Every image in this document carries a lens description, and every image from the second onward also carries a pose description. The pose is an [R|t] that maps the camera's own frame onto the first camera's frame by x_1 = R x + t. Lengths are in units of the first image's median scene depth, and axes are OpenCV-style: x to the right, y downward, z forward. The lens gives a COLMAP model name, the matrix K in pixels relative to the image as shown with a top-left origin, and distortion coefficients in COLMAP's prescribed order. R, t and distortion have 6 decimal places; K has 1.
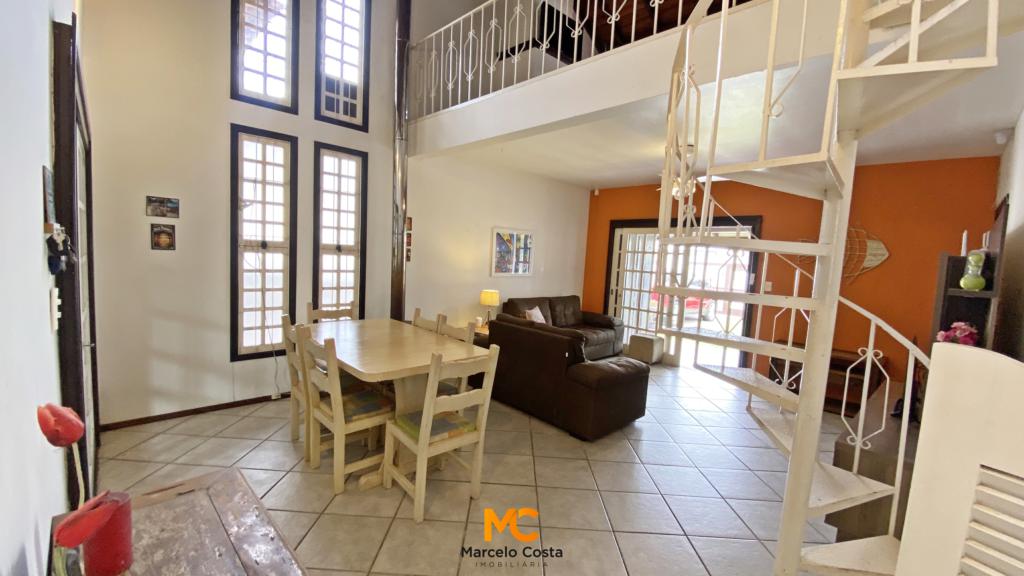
lens RADIAL K [[418.1, 0, 510.6], [0, 418.1, 288.0], [0, 0, 1]] dist [0.000222, -0.012429]
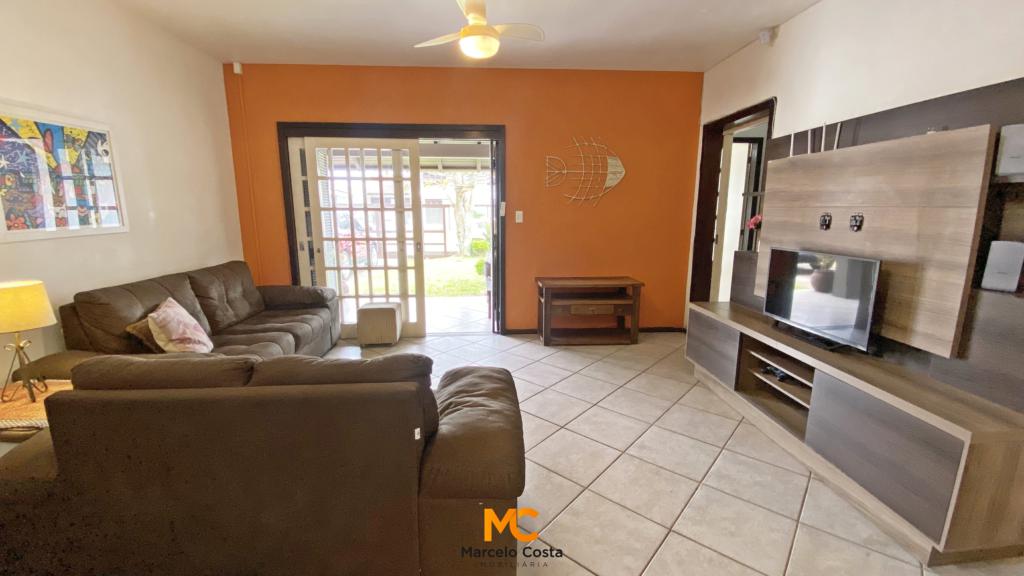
lens RADIAL K [[418.1, 0, 517.6], [0, 418.1, 292.1], [0, 0, 1]] dist [0.000222, -0.012429]
pose [[0.642723, -0.199194, 0.739749, -0.028238], [0.097875, 0.979043, 0.178592, -0.004813], [-0.759821, -0.042382, 0.648749, 0.539796]]
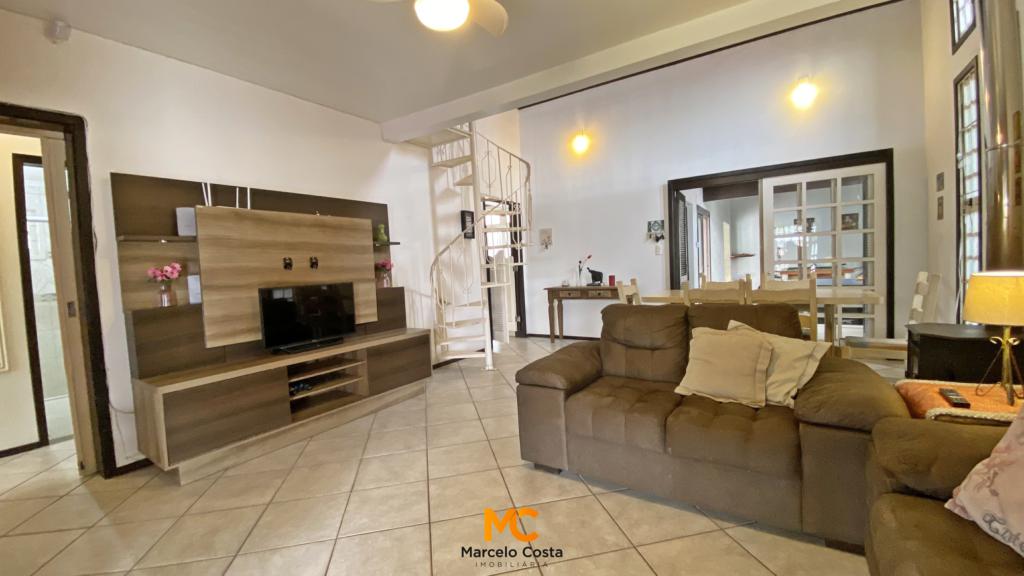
lens RADIAL K [[418.1, 0, 511.1], [0, 418.1, 285.0], [0, 0, 1]] dist [0.000222, -0.012429]
pose [[-0.979857, 0.004053, -0.199660, 0.386180], [-0.018145, 0.993852, 0.109220, -0.008624], [0.198875, 0.110643, -0.973759, 1.326812]]
